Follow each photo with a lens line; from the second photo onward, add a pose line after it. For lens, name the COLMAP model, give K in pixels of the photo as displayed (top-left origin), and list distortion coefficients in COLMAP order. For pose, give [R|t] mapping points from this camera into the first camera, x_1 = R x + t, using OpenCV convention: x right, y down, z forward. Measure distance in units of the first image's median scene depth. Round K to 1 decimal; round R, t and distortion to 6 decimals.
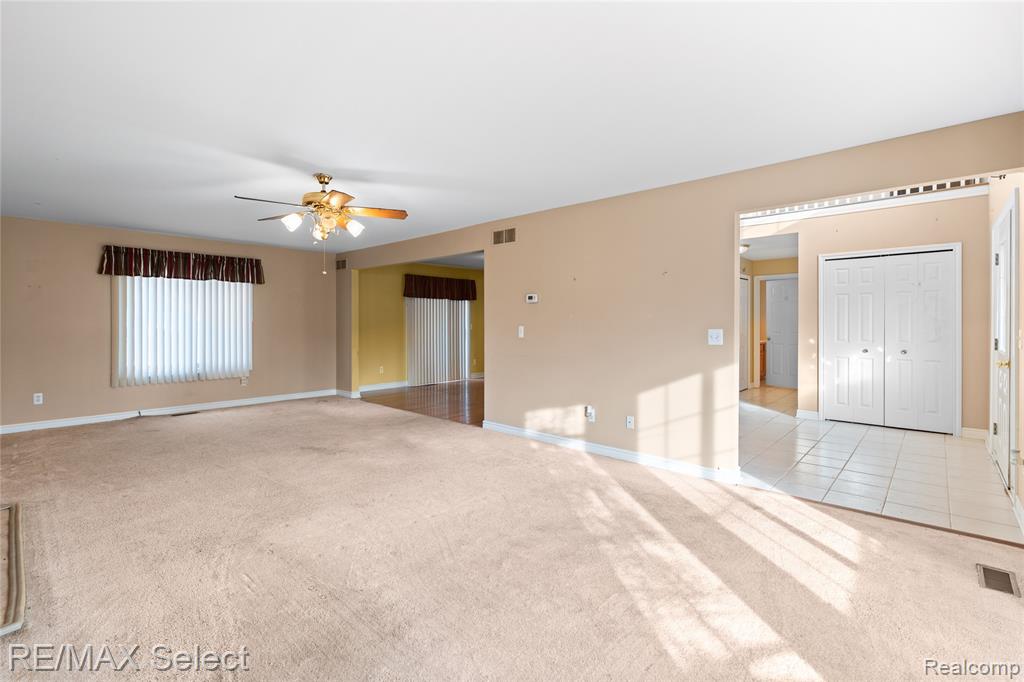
lens RADIAL K [[465.5, 0, 520.2], [0, 465.5, 325.8], [0, 0, 1]] dist [-0.001269, 0.000632]
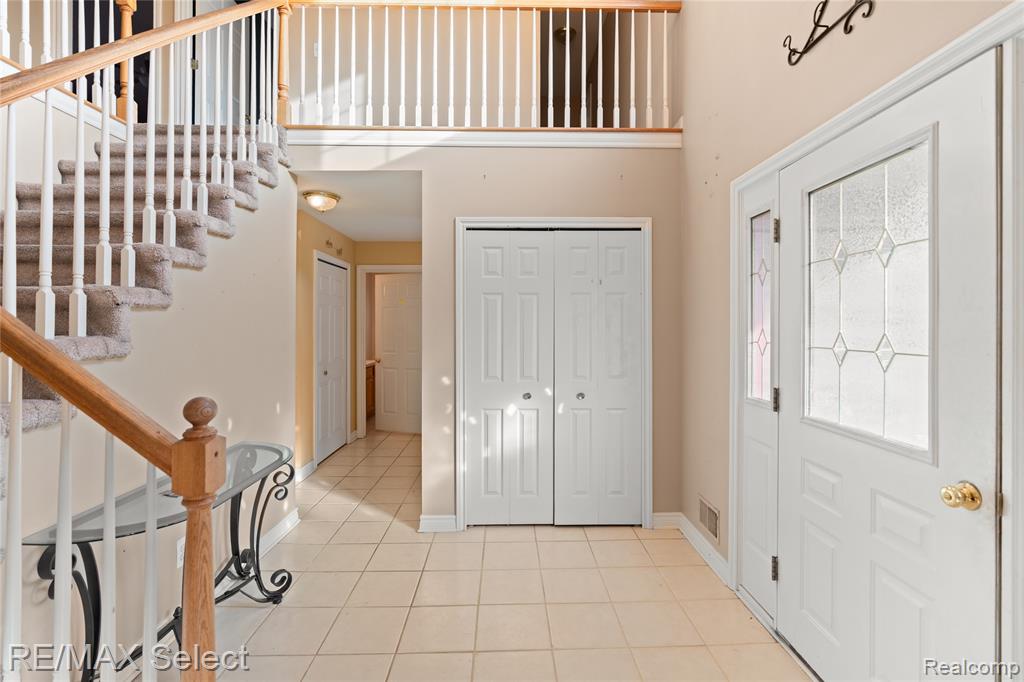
lens RADIAL K [[465.5, 0, 520.2], [0, 465.5, 325.8], [0, 0, 1]] dist [-0.001269, 0.000632]
pose [[0.719099, 0.001156, 0.694907, 0.328402], [0.003483, 0.999980, -0.005268, -0.026634], [-0.694899, 0.006208, 0.719081, 0.573096]]
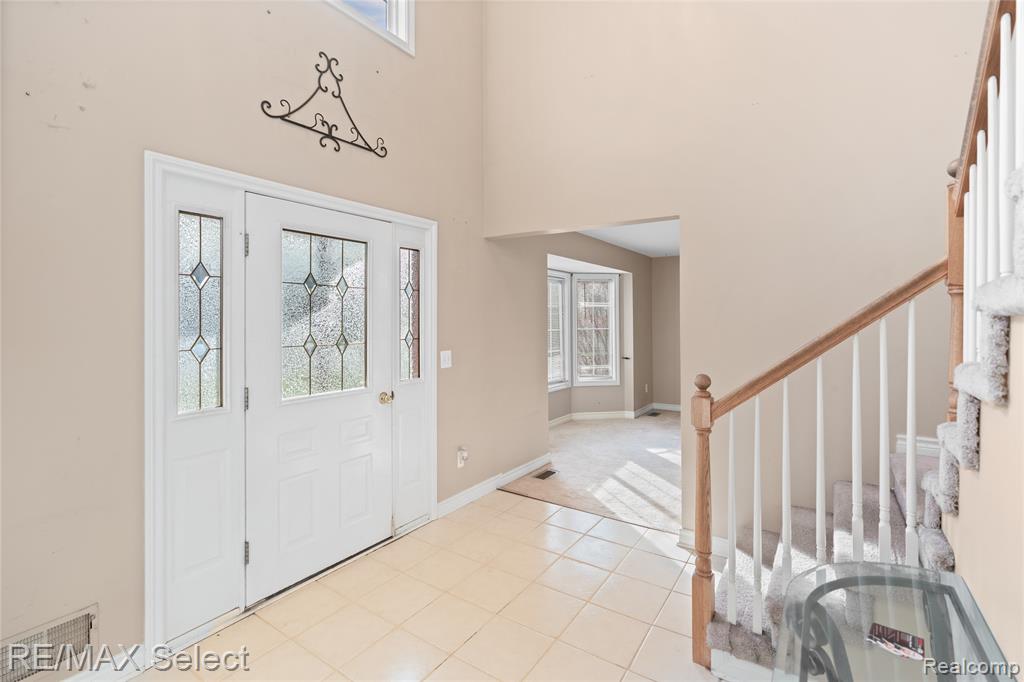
lens RADIAL K [[465.5, 0, 520.2], [0, 465.5, 325.8], [0, 0, 1]] dist [-0.001269, 0.000632]
pose [[-0.988787, 0.003263, -0.149296, 0.545501], [0.001808, 0.999950, 0.009879, -0.036691], [0.149321, 0.009499, -0.988743, 1.109018]]
